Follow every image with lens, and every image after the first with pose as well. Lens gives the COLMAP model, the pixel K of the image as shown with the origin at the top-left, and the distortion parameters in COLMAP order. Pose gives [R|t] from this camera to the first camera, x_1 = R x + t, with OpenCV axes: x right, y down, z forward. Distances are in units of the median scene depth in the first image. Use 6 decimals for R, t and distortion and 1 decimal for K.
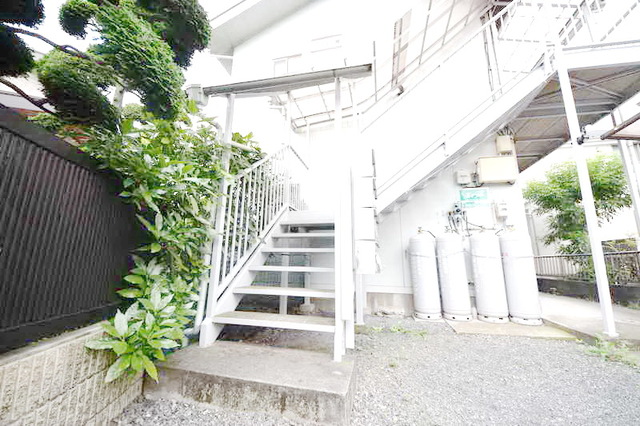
lens RADIAL K [[249.0, 0, 319.2], [0, 249.0, 214.4], [0, 0, 1]] dist [-0.001695, -0.005975]
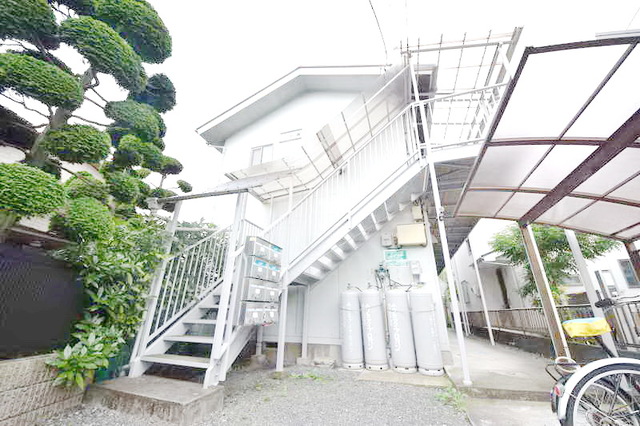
lens RADIAL K [[249.0, 0, 319.2], [0, 249.0, 209.4], [0, 0, 1]] dist [-0.001695, -0.005975]
pose [[0.996329, -0.030694, -0.079921, 0.787477], [0.013890, 0.979105, -0.202879, -0.126021], [0.084478, 0.201024, 0.975937, -0.527692]]
